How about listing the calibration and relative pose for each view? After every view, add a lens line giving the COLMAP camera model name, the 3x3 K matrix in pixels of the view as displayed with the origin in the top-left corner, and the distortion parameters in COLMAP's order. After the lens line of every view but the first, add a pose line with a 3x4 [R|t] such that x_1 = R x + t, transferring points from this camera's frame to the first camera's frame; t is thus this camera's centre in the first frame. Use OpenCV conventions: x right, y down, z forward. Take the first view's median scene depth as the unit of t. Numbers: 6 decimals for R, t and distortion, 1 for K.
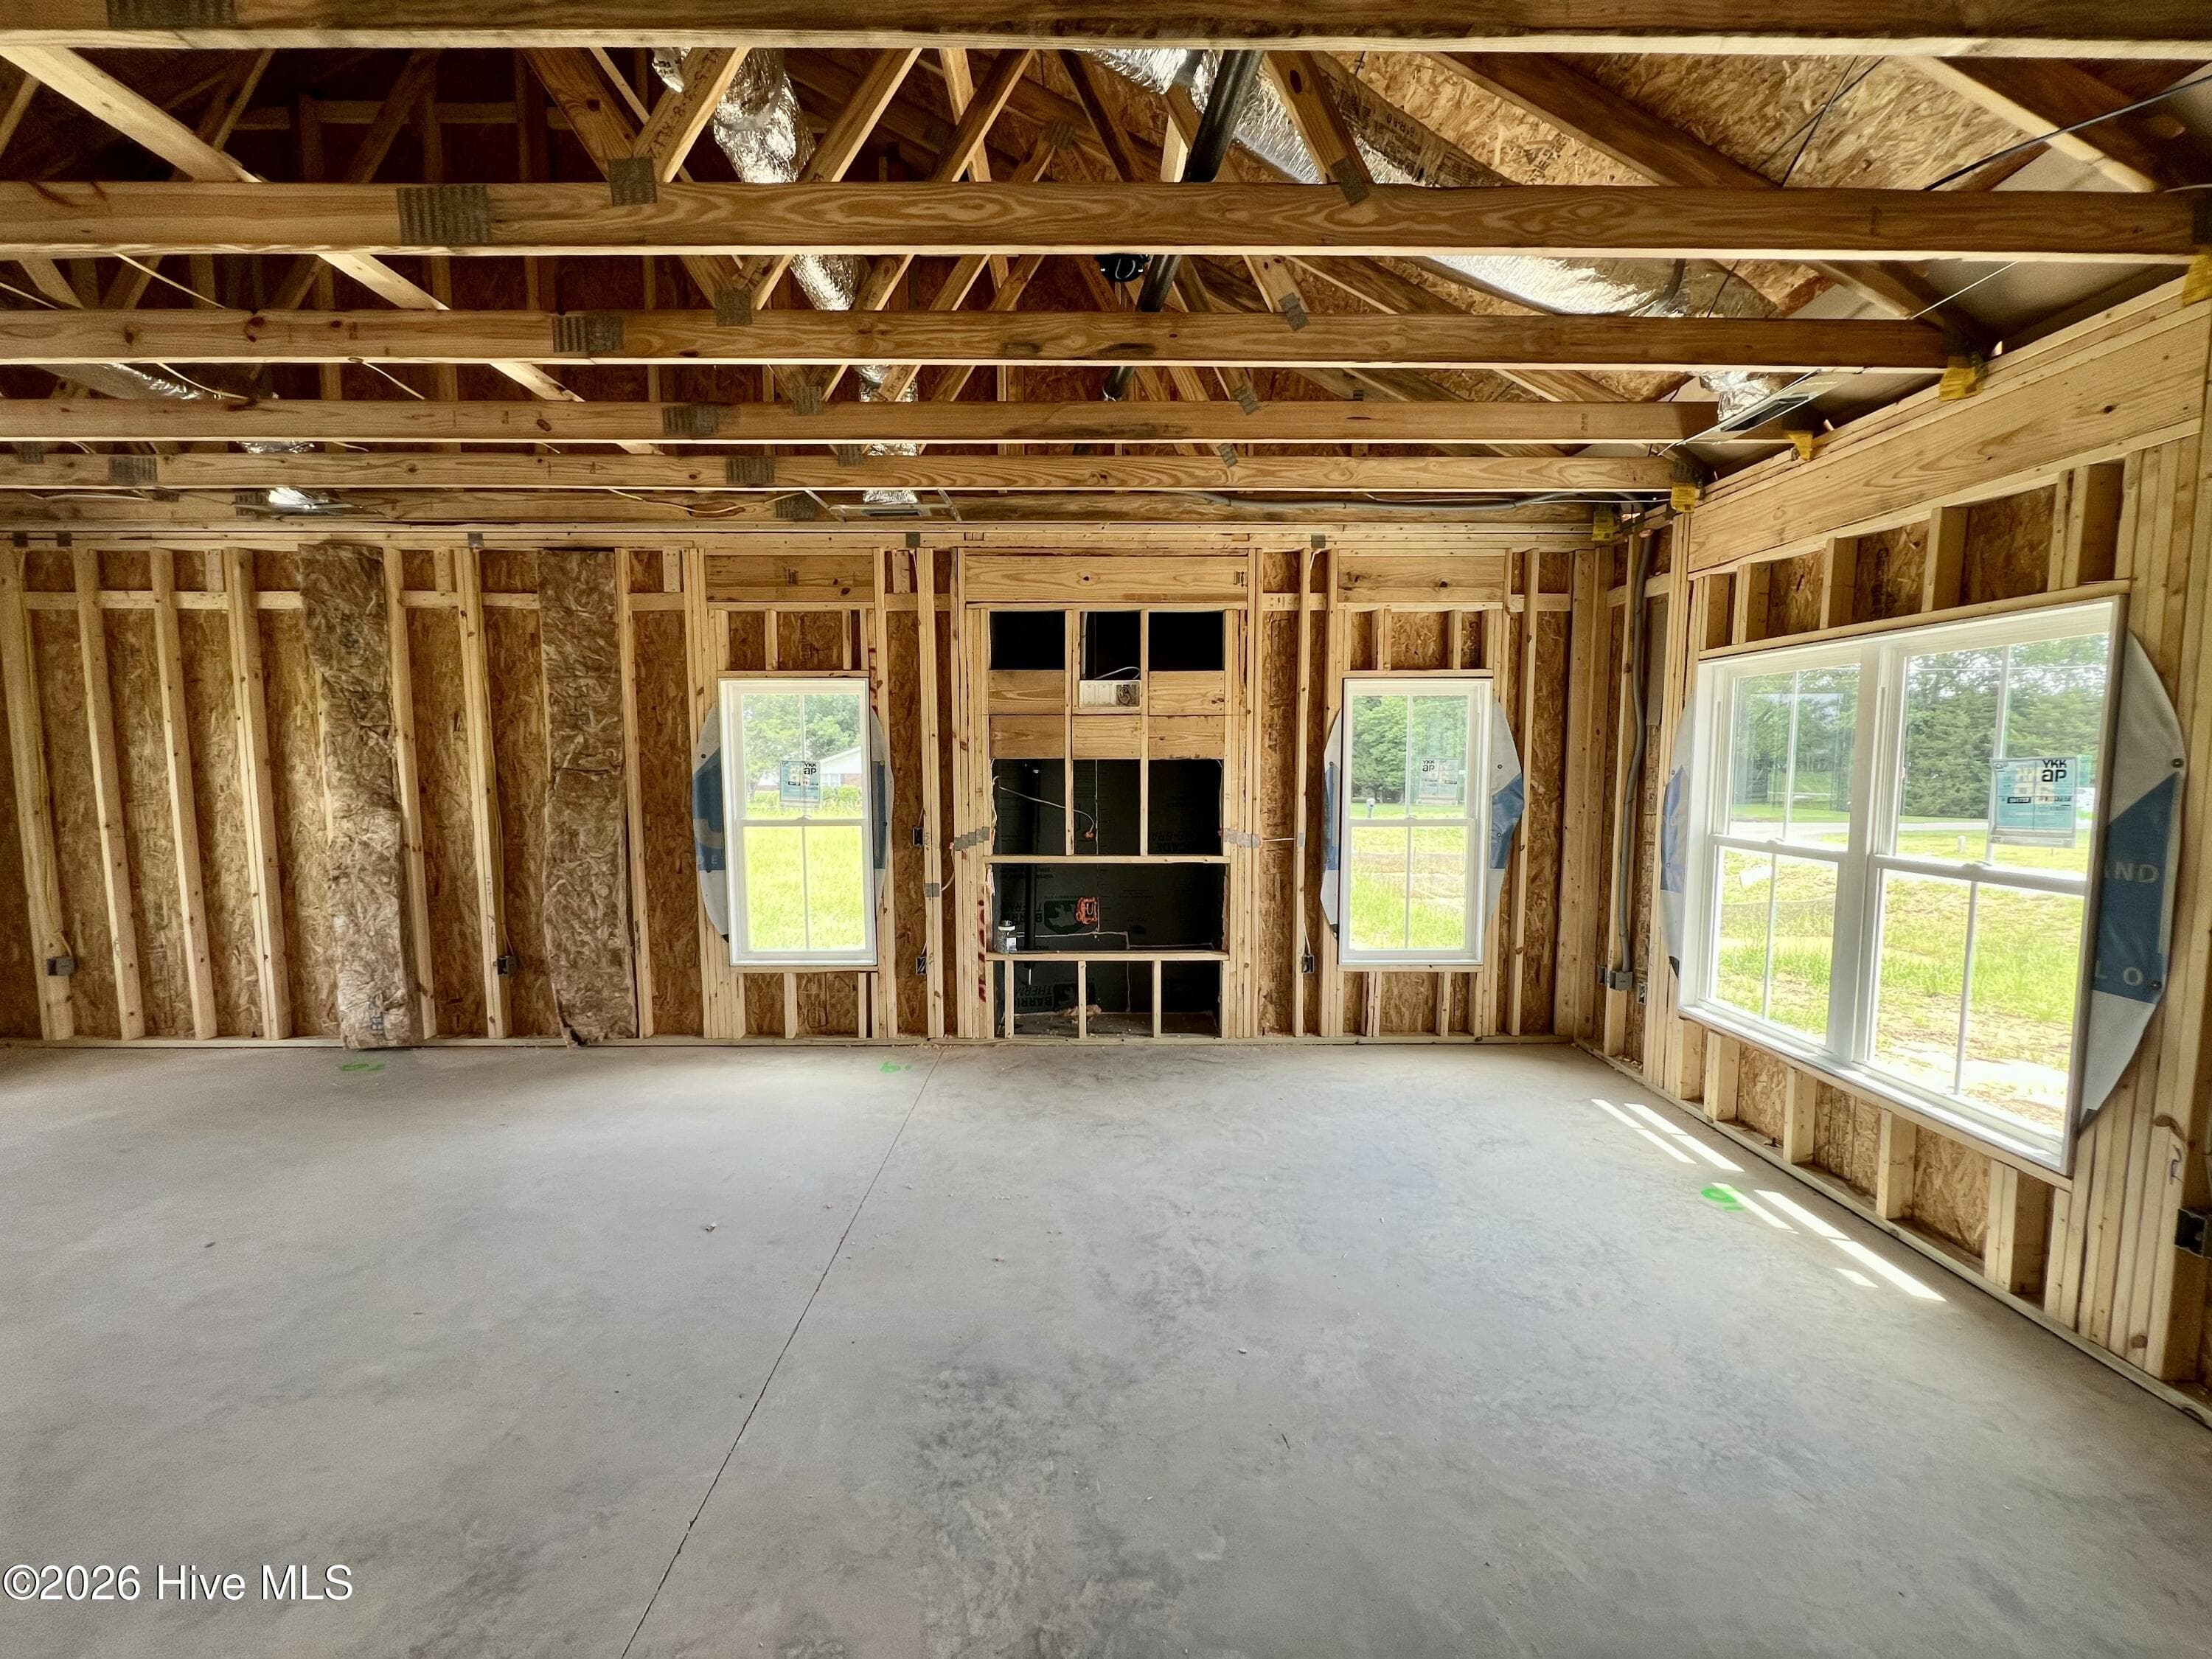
lens RADIAL K [[883.8, 0, 1104.3], [0, 883.8, 832.9], [0, 0, 1]] dist [-0.001264, -0.000106]
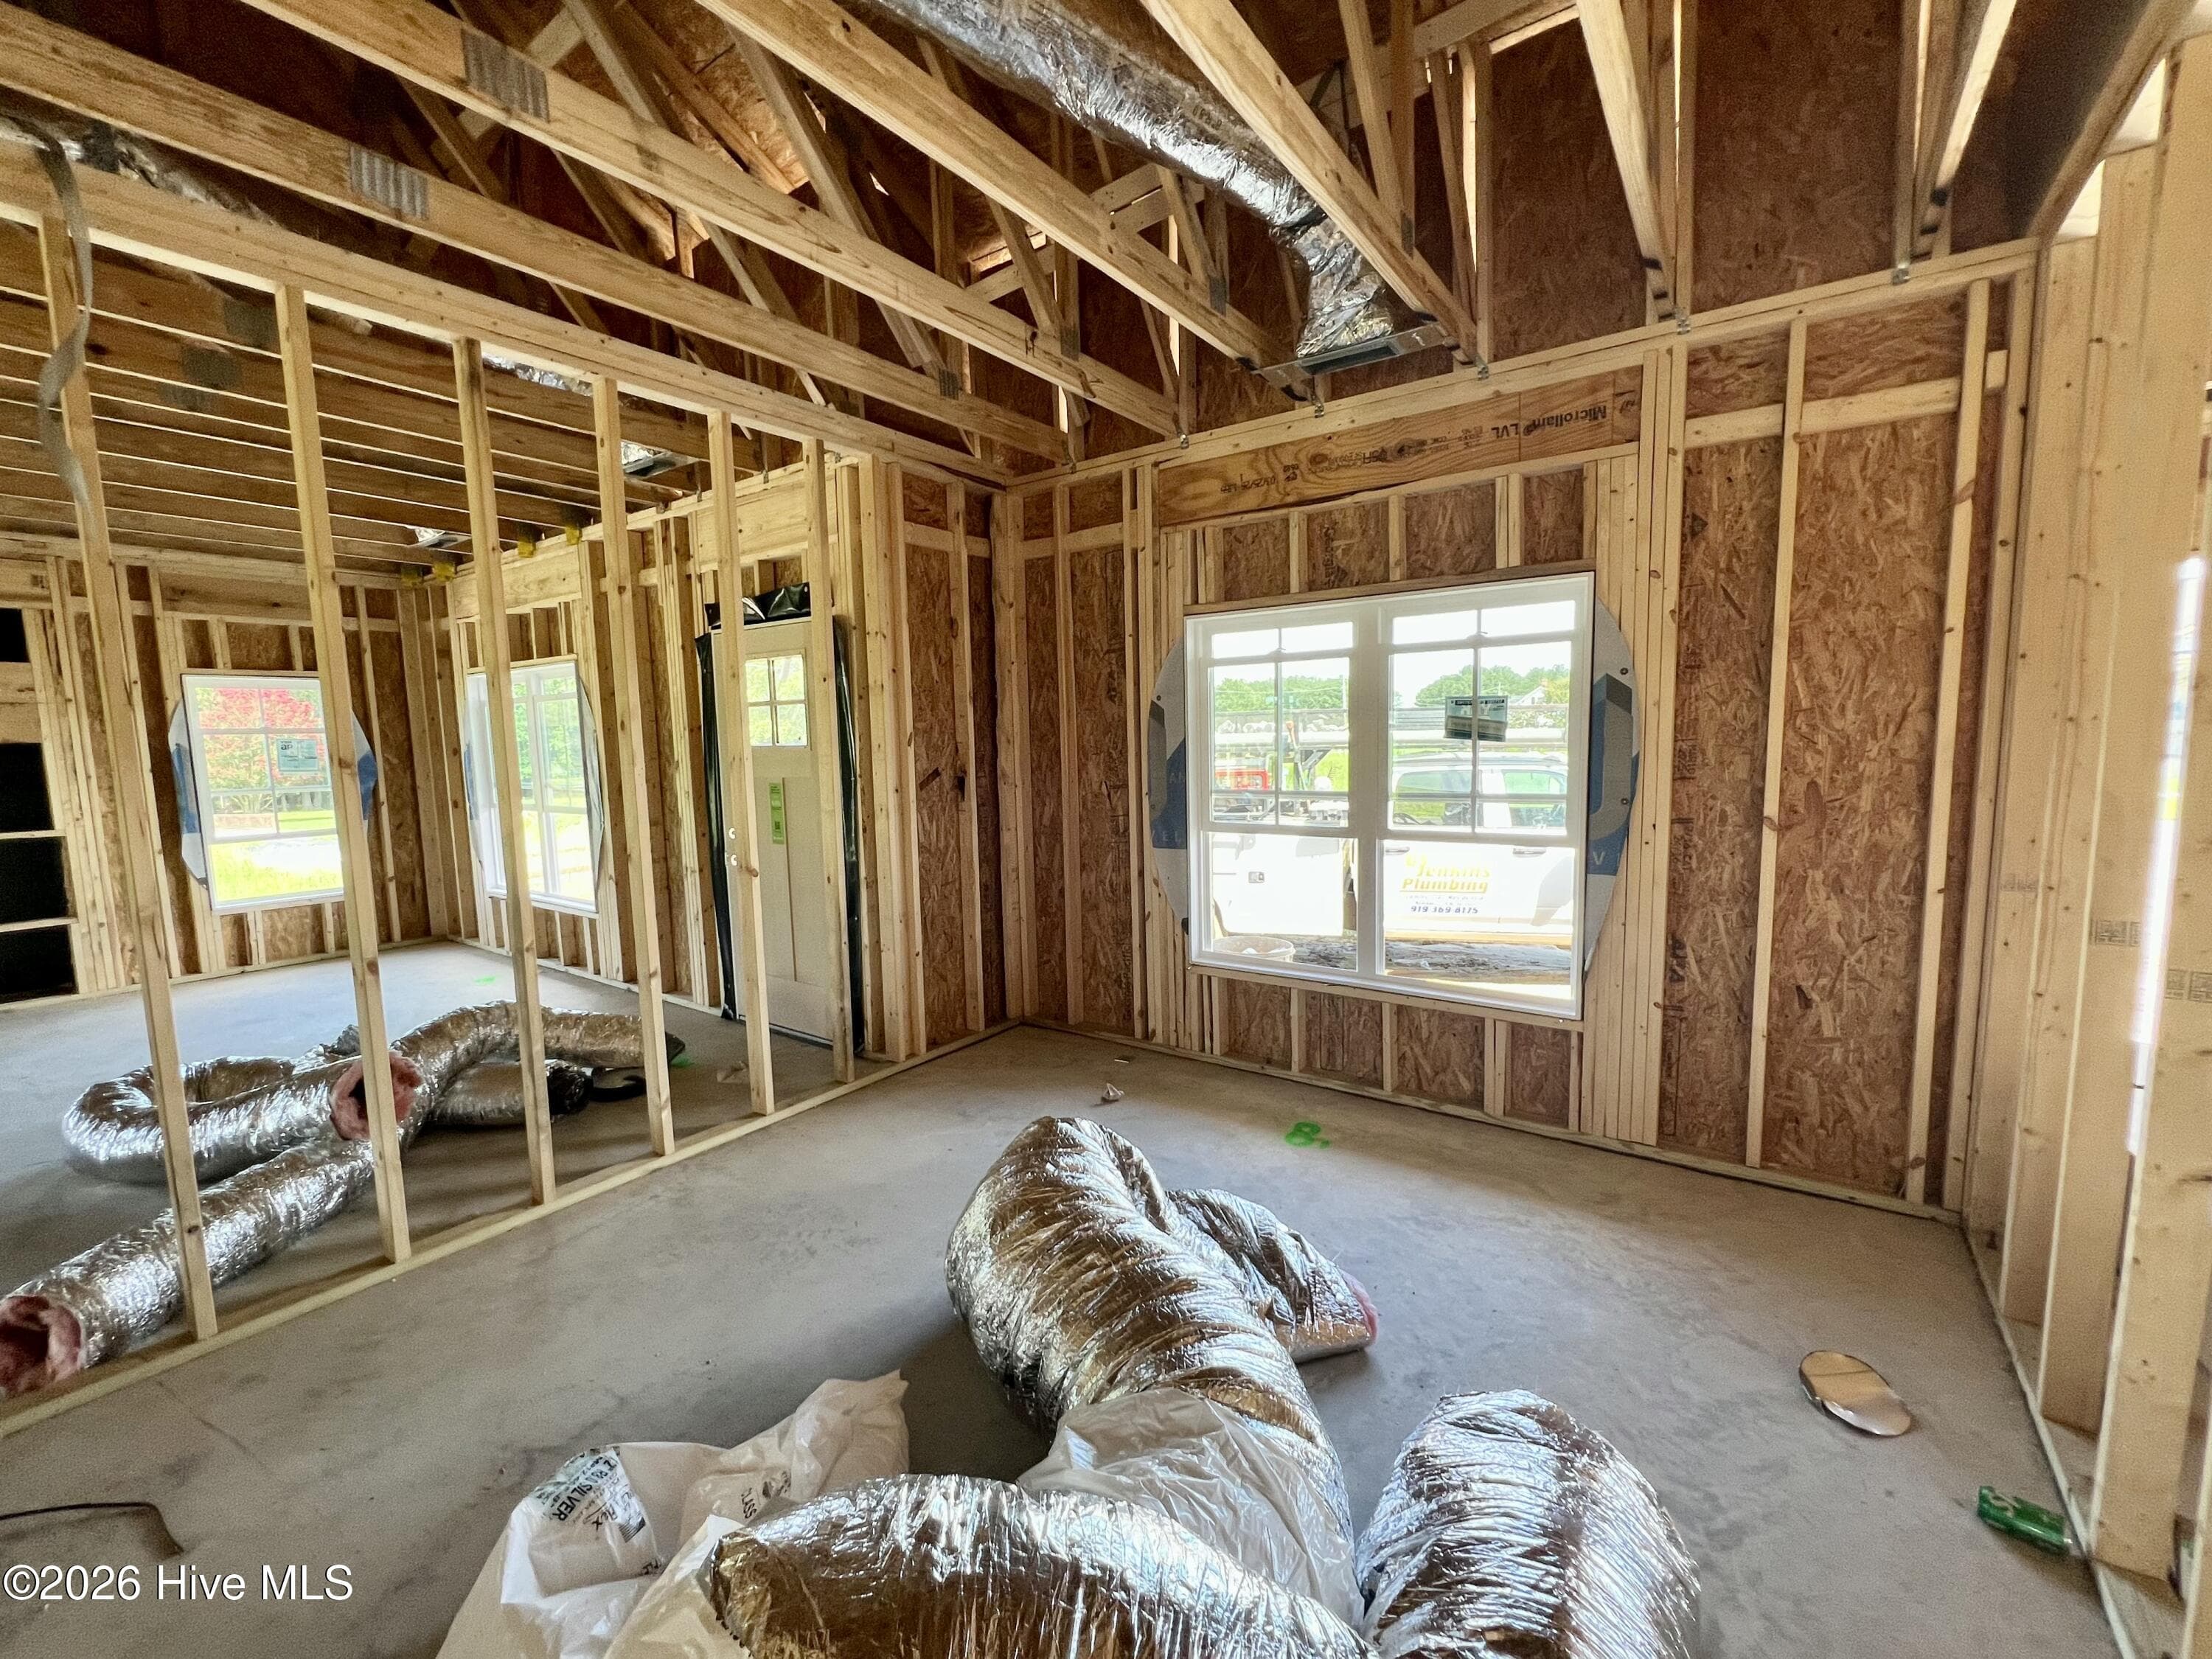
lens RADIAL K [[922.9, 0, 1103.6], [0, 922.9, 834.3], [0, 0, 1]] dist [-0.001864, 0.000059]
pose [[0.590115, -0.097951, 0.801355, -0.016227], [0.092339, 0.994287, 0.053535, 0.092722], [-0.802021, 0.042405, 0.595789, -0.760239]]
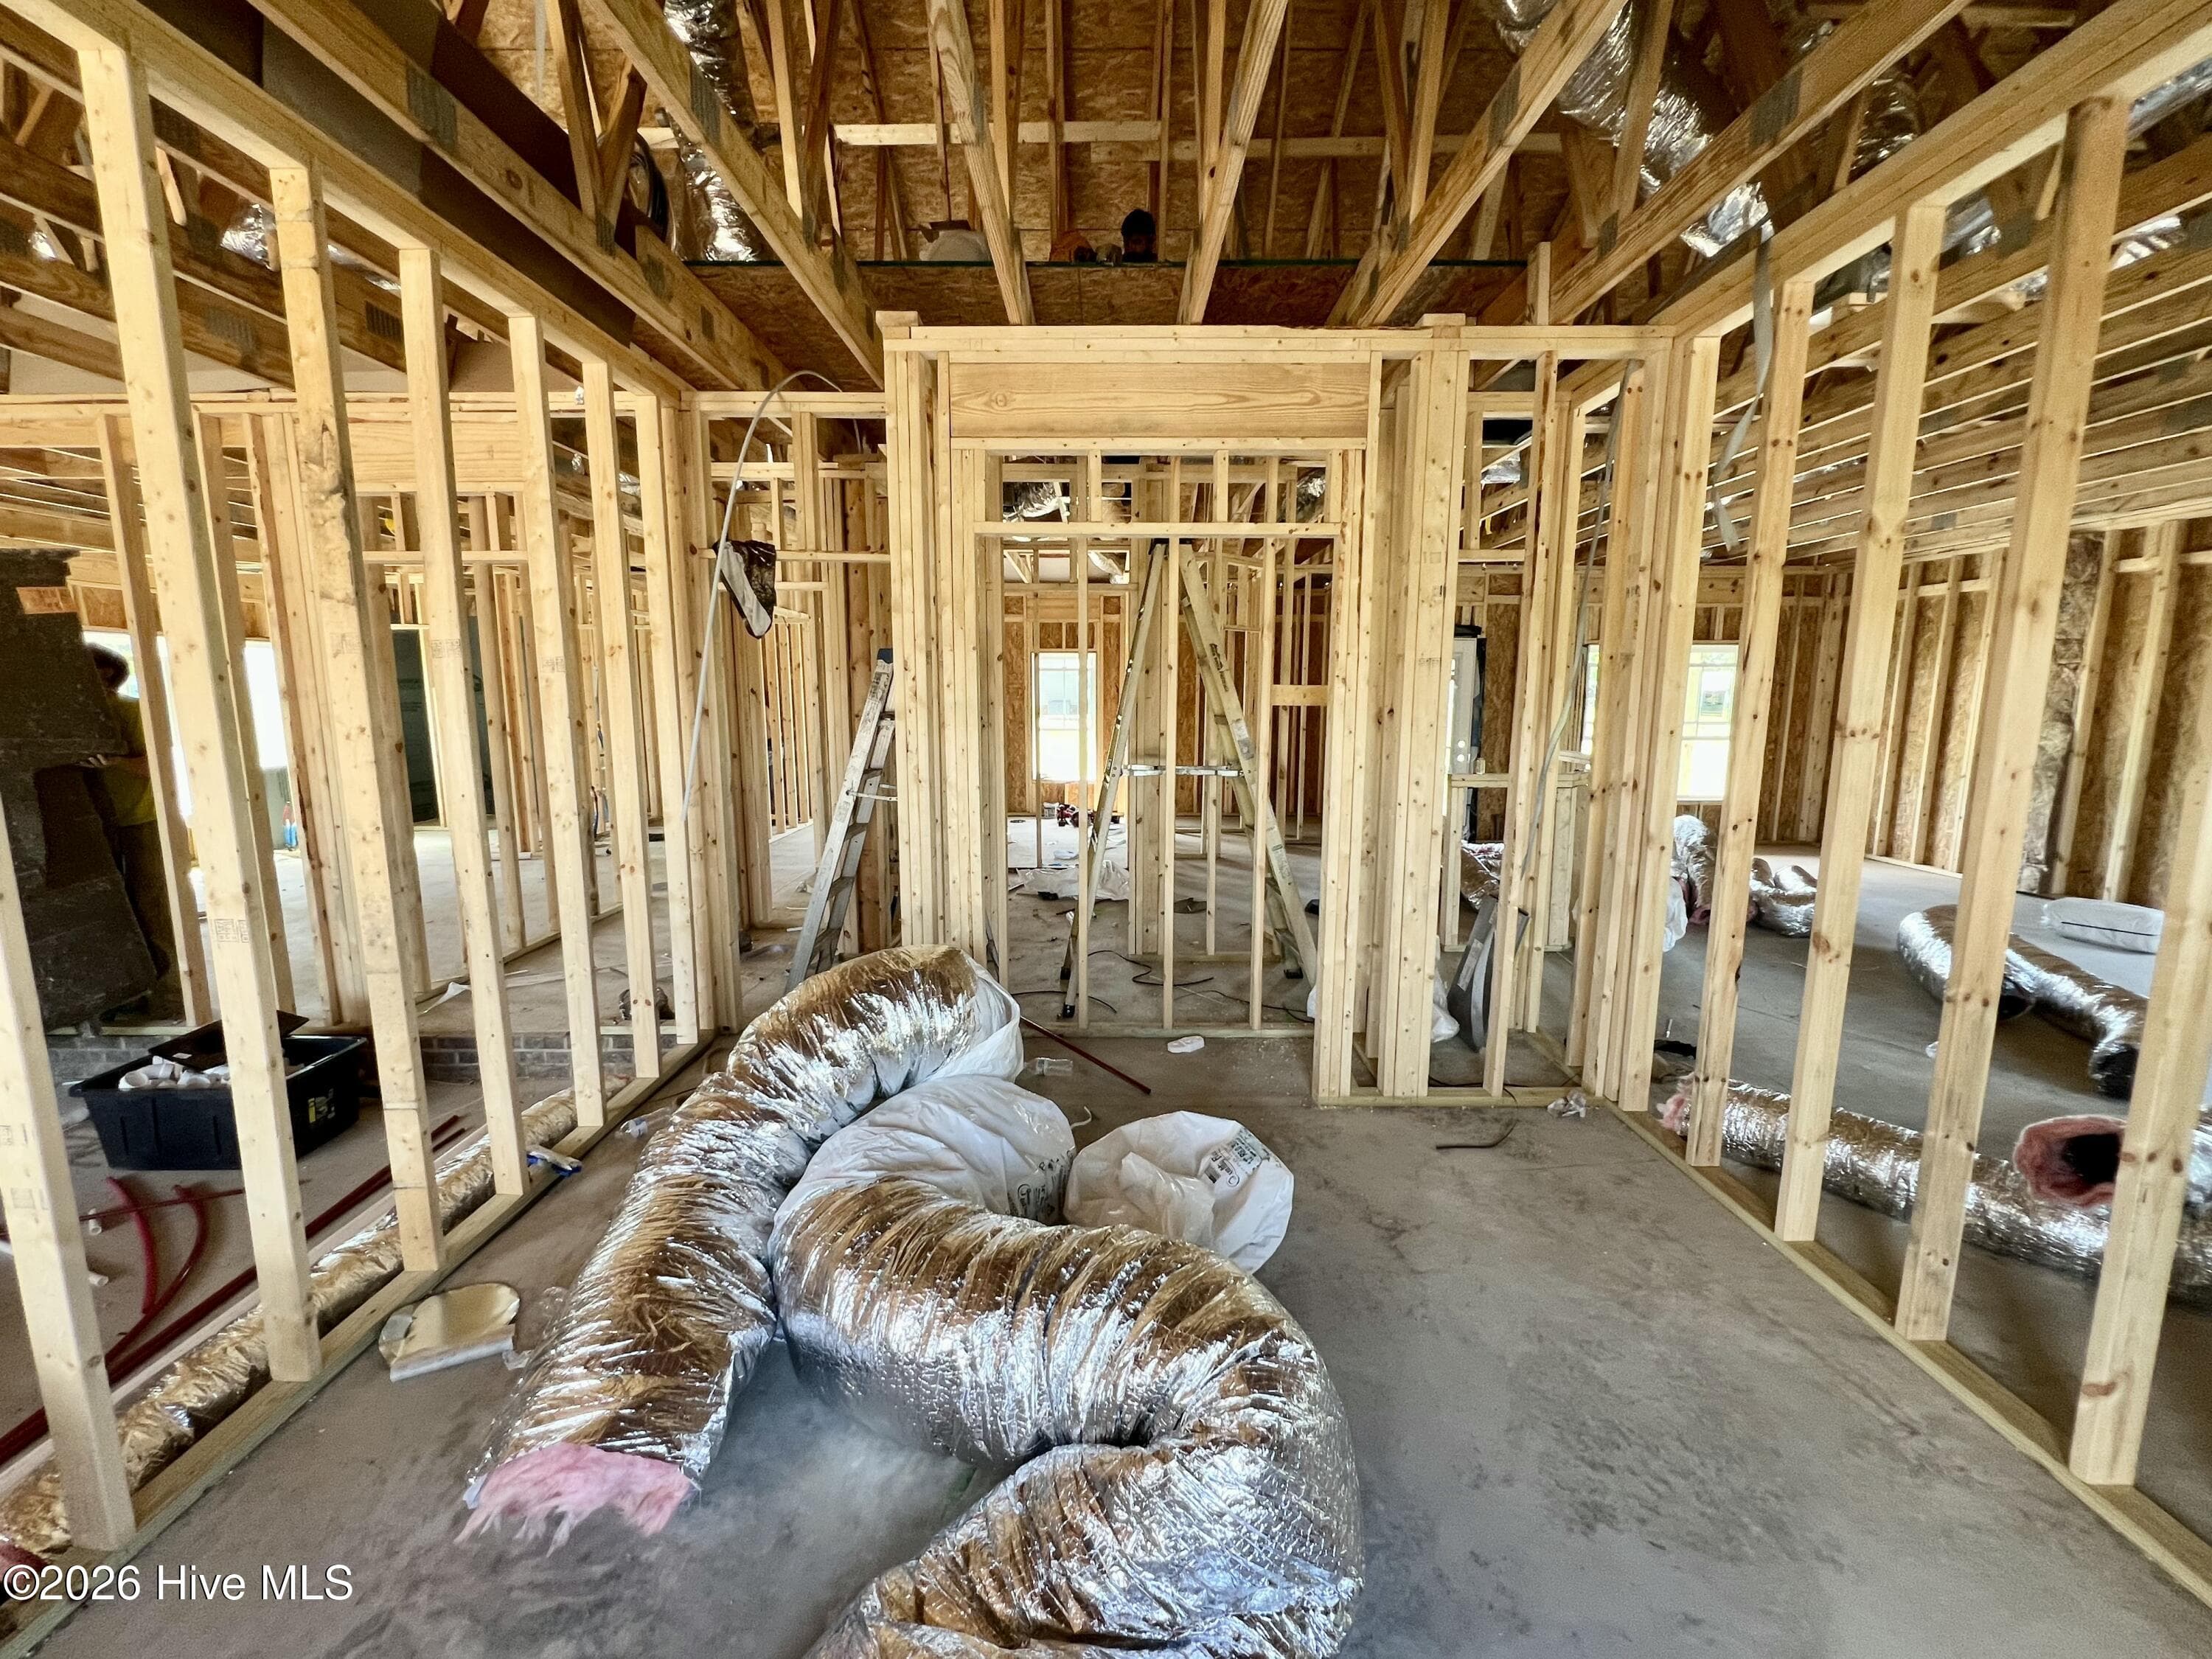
lens RADIAL K [[922.9, 0, 1103.6], [0, 922.9, 834.3], [0, 0, 1]] dist [-0.001864, 0.000059]
pose [[-0.008869, 0.153957, -0.988038, 0.665169], [-0.088984, 0.984035, 0.154132, 0.055577], [0.995994, 0.089287, 0.004972, -0.500817]]
